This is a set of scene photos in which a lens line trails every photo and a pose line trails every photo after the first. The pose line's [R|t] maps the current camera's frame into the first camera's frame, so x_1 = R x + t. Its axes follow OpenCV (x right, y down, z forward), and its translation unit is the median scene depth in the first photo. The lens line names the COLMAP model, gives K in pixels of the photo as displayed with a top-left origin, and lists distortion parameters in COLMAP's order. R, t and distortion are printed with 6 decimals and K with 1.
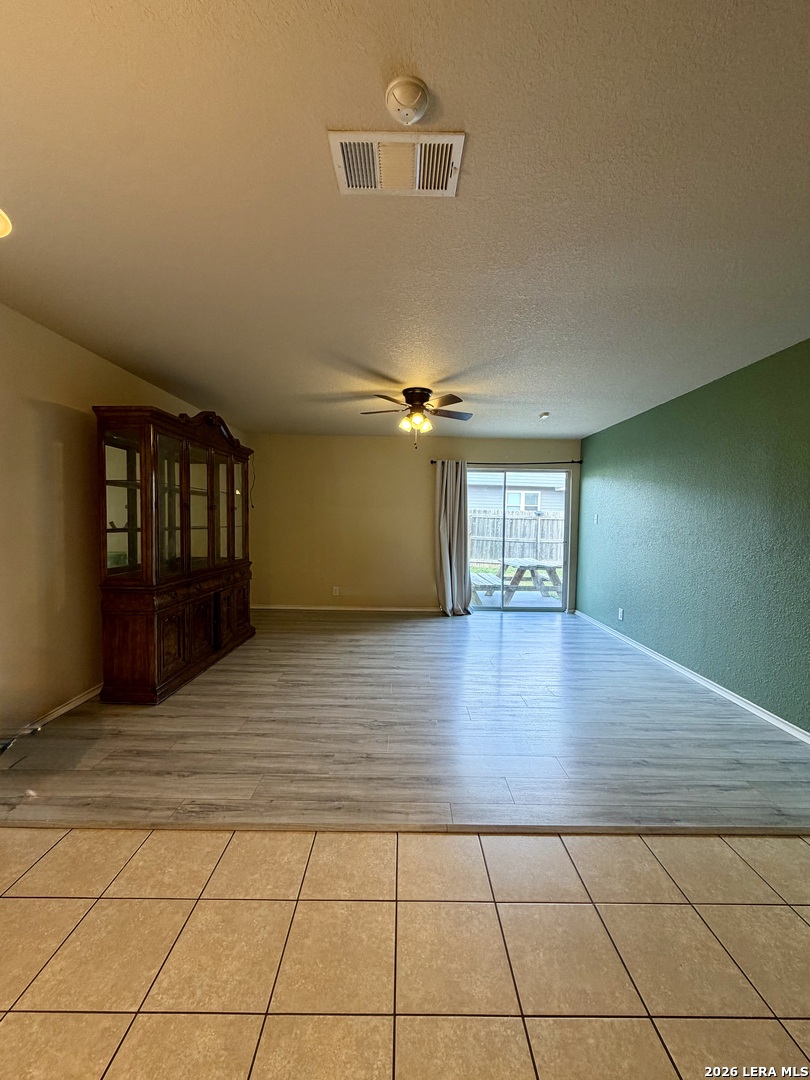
lens RADIAL K [[430.2, 0, 405.3], [0, 430.2, 537.8], [0, 0, 1]] dist [-0.000114, 0.000509]
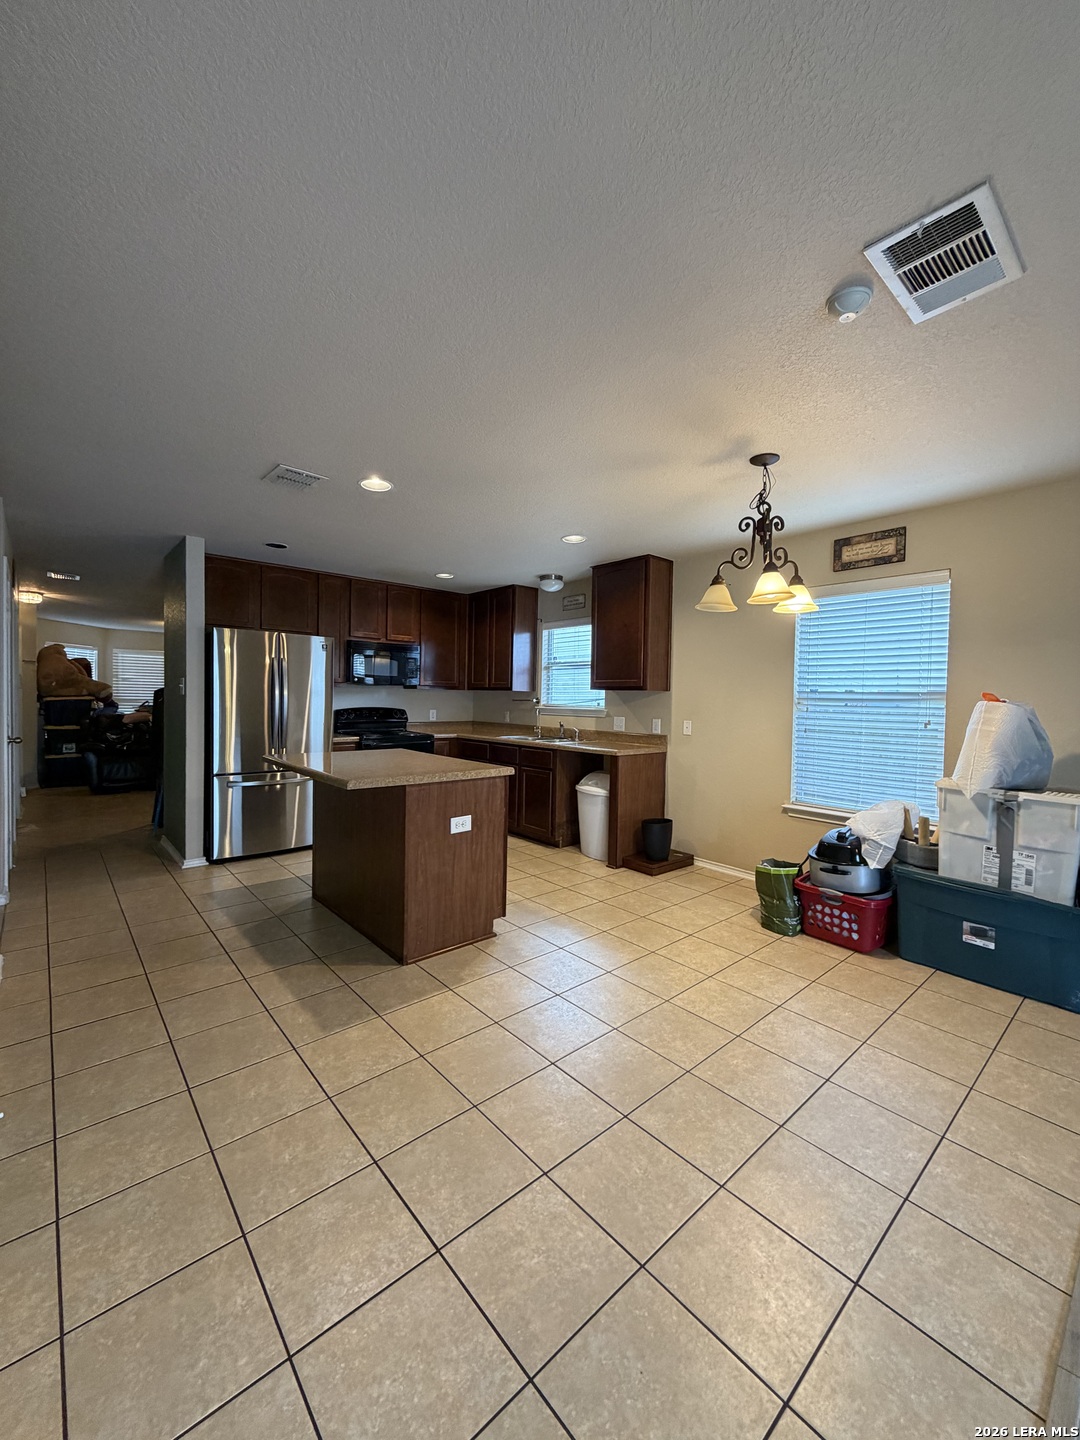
lens RADIAL K [[573.6, 0, 538.7], [0, 573.6, 714.0], [0, 0, 1]] dist [-0.000114, 0.000509]
pose [[-0.756107, -0.009613, -0.654378, 0.452532], [-0.054824, 0.997308, 0.048696, -0.015603], [0.652148, 0.072695, -0.754598, 0.500335]]
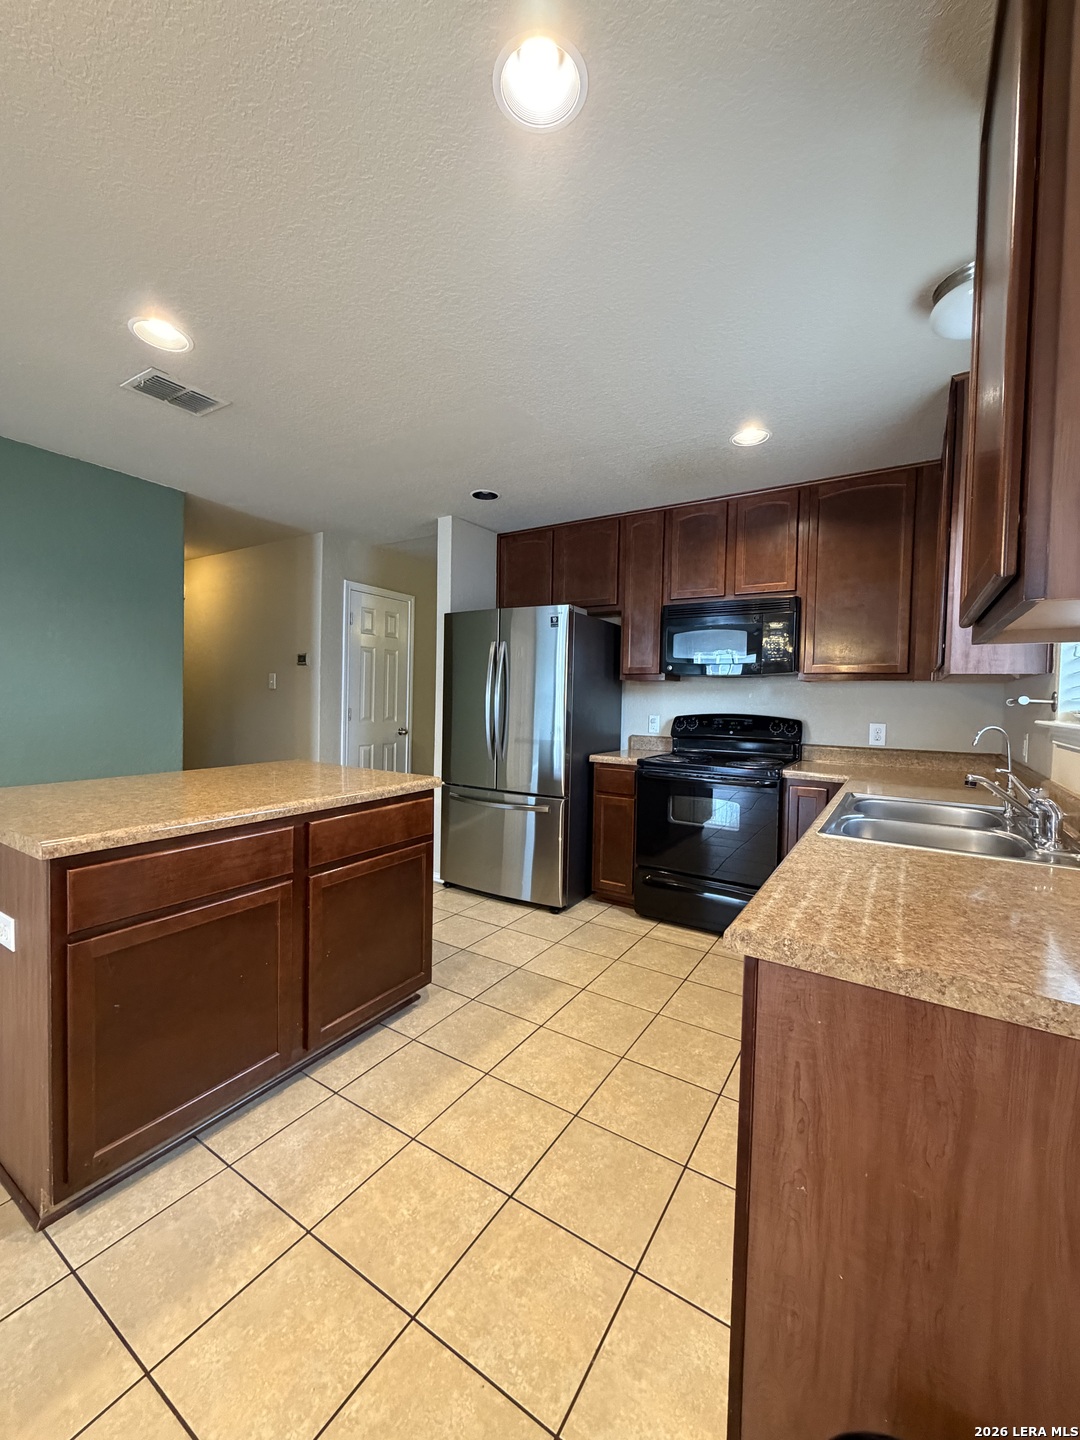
lens RADIAL K [[573.6, 0, 539.1], [0, 573.6, 715.0], [0, 0, 1]] dist [-0.000114, 0.000509]
pose [[-0.837573, -0.048252, 0.544191, -0.481516], [-0.010146, 0.997294, 0.072811, 0.004475], [-0.546231, 0.055463, -0.835796, -0.033210]]
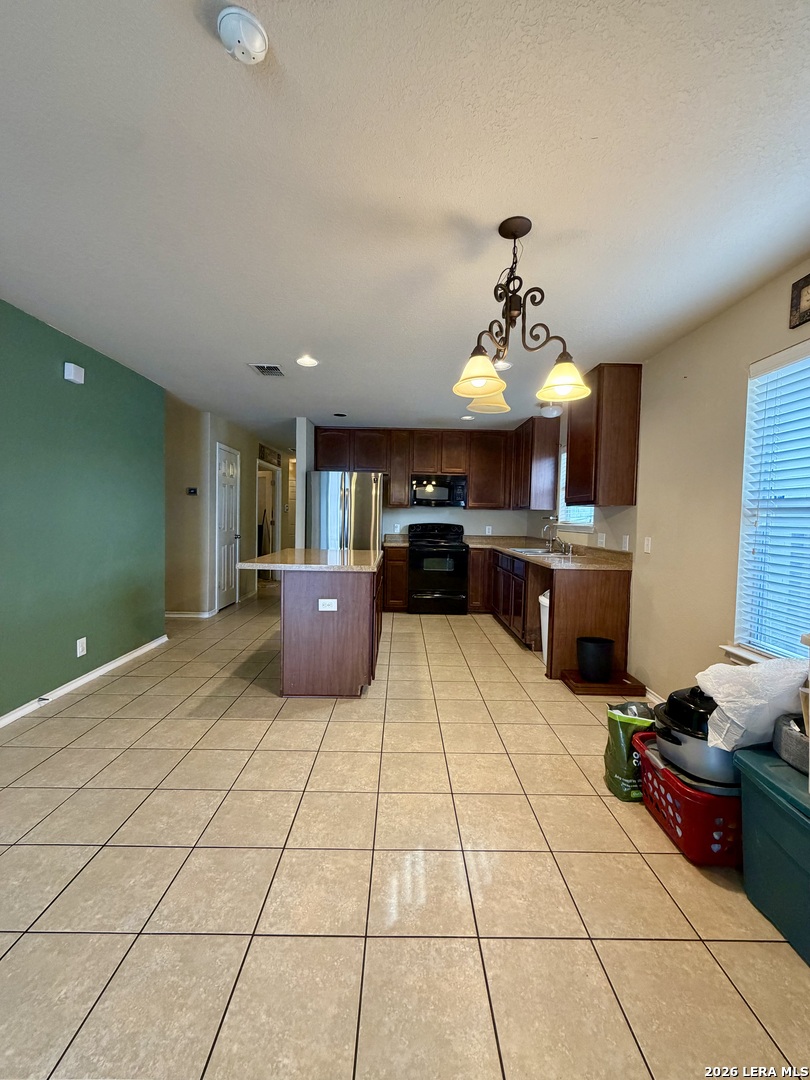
lens RADIAL K [[430.2, 0, 403.9], [0, 430.2, 534.5], [0, 0, 1]] dist [-0.000114, 0.000509]
pose [[-0.999385, -0.034998, -0.002345, -0.115031], [-0.035073, 0.996148, 0.080373, -0.014779], [-0.000477, 0.080406, -0.996762, 0.614254]]
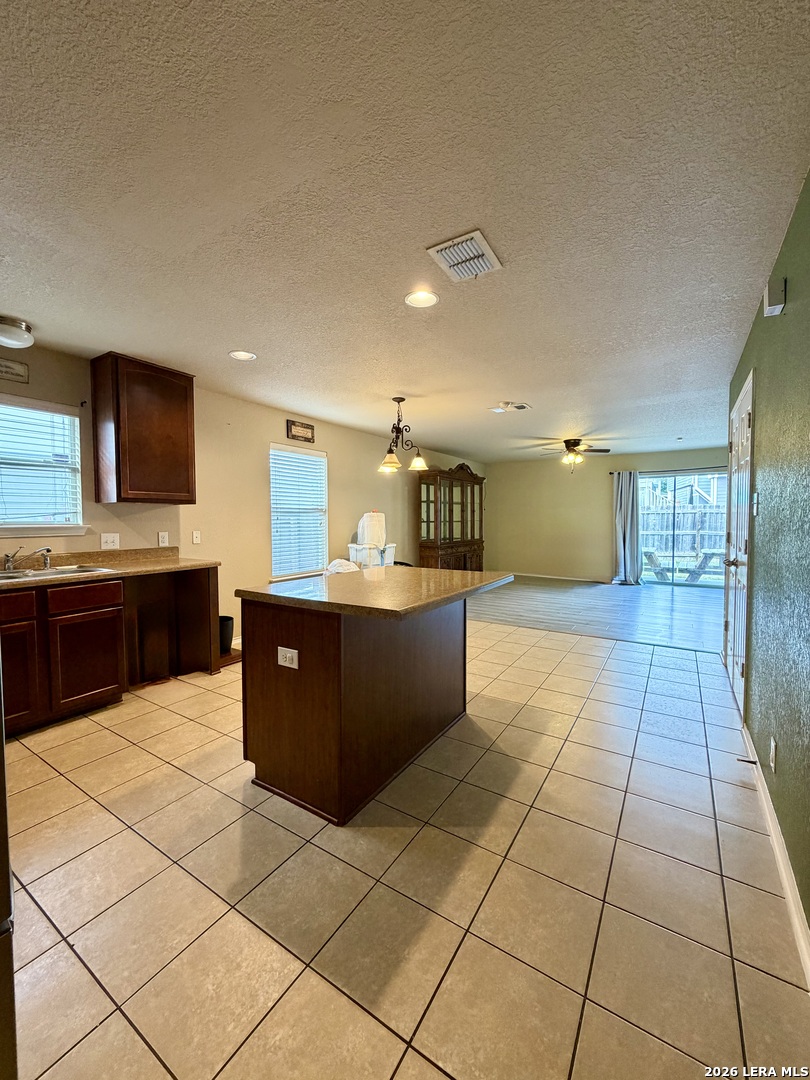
lens RADIAL K [[430.2, 0, 405.4], [0, 430.2, 534.9], [0, 0, 1]] dist [-0.000114, 0.000509]
pose [[0.840526, 0.005857, -0.541740, 0.409448], [-0.008368, 0.999963, -0.002172, 0.048297], [0.541707, 0.006359, 0.840543, -0.824036]]
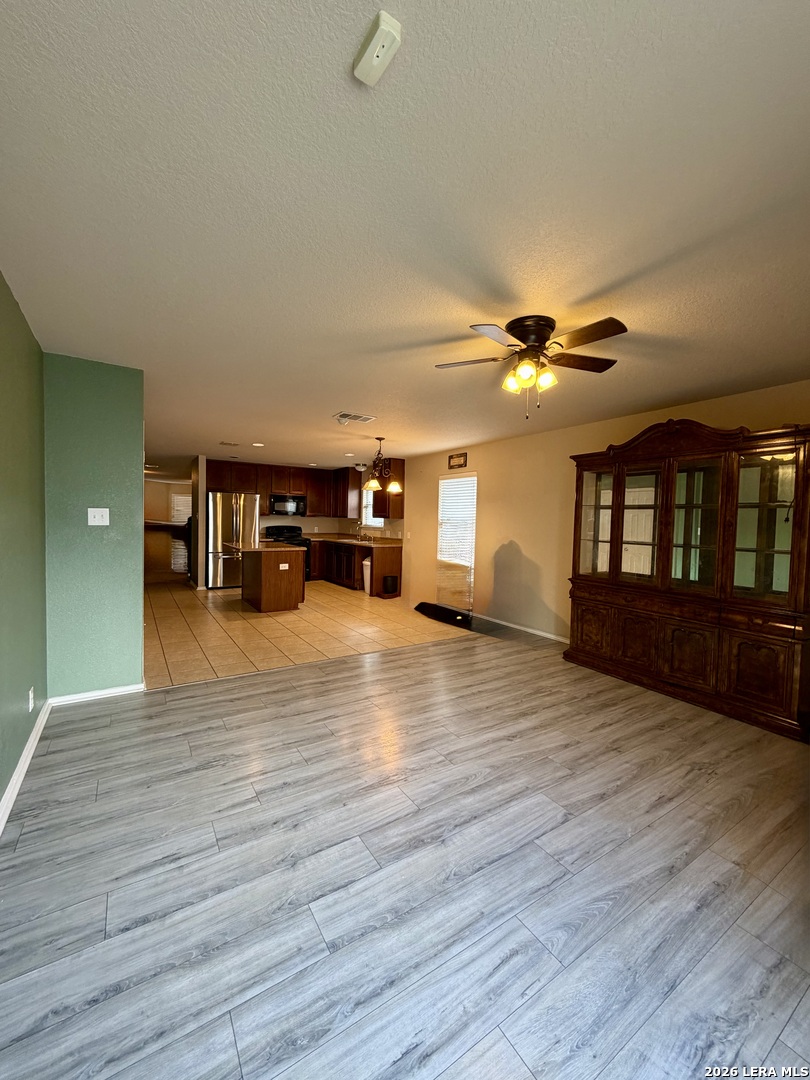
lens RADIAL K [[430.2, 0, 407.1], [0, 430.2, 540.9], [0, 0, 1]] dist [-0.000114, 0.000509]
pose [[-0.839745, -0.006995, -0.542936, 0.517893], [-0.056970, 0.995533, 0.075287, -0.071144], [0.539984, 0.094153, -0.836392, 1.480556]]
